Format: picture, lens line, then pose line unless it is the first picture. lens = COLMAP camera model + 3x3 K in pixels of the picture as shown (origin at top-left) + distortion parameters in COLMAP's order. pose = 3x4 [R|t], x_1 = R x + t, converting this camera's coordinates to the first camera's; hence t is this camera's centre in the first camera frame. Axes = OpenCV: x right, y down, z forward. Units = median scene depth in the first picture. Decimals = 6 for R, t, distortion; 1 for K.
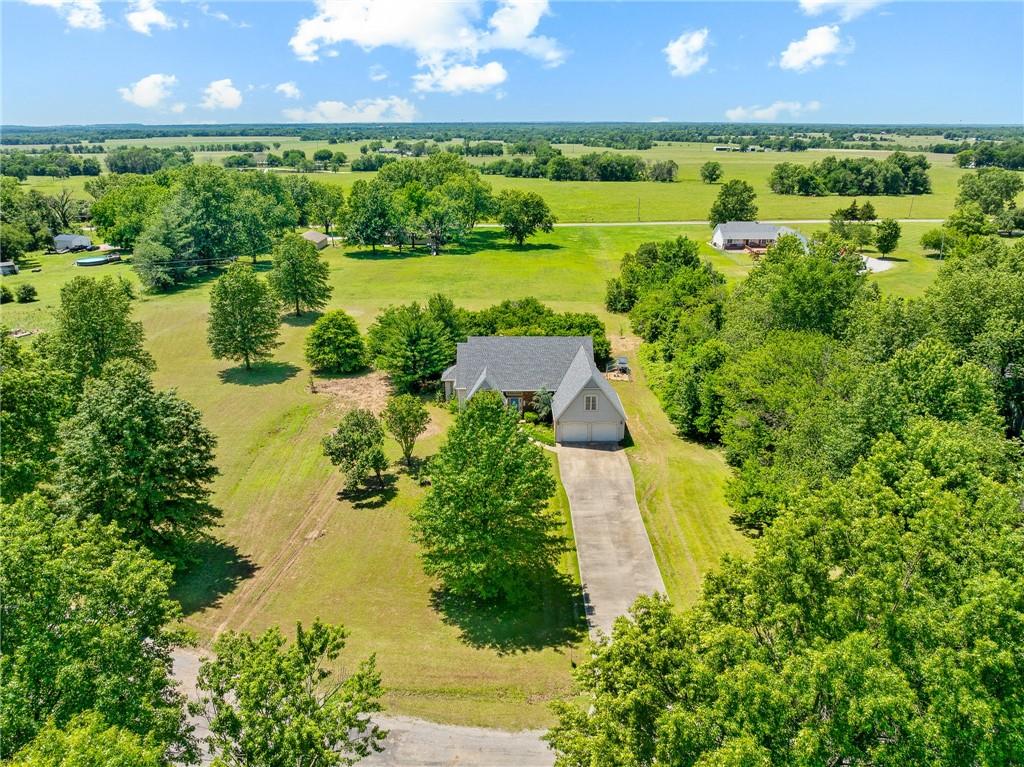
lens RADIAL K [[718.9, 0, 518.4], [0, 718.9, 379.8], [0, 0, 1]] dist [-0.039373, -0.001199]
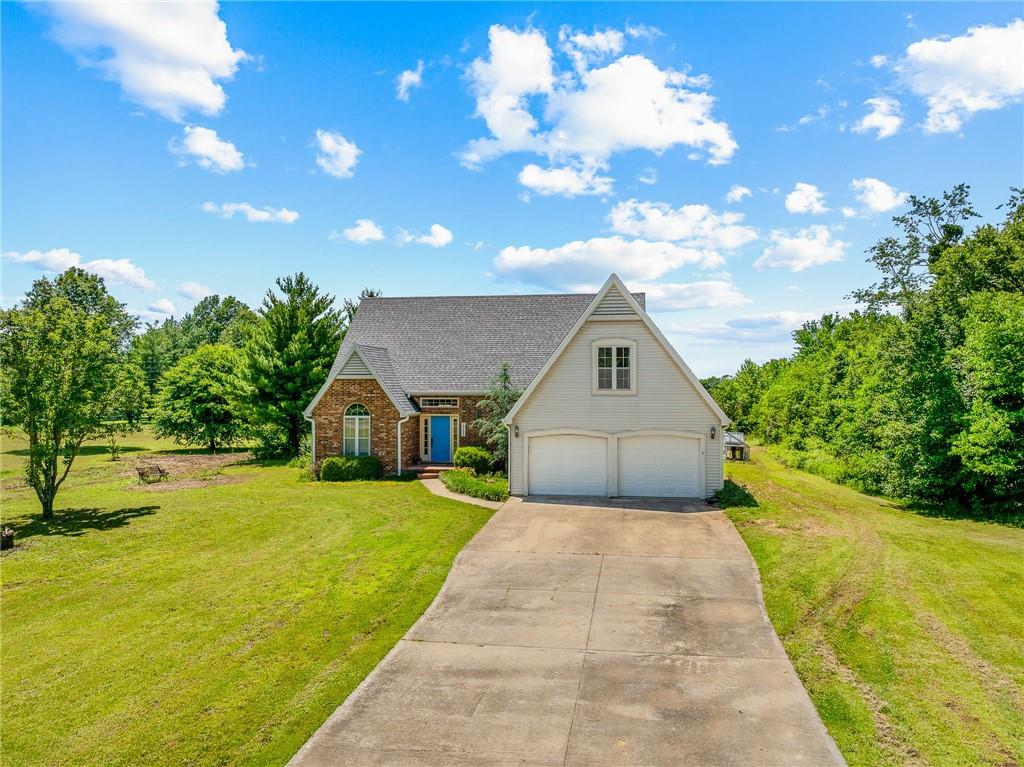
lens RADIAL K [[718.9, 0, 518.4], [0, 718.9, 379.8], [0, 0, 1]] dist [-0.039373, -0.001199]
pose [[0.985112, -0.001075, -0.171909, 0.114709], [-0.059725, 0.935553, -0.348101, 0.155466], [0.161205, 0.353186, 0.921560, 0.692339]]
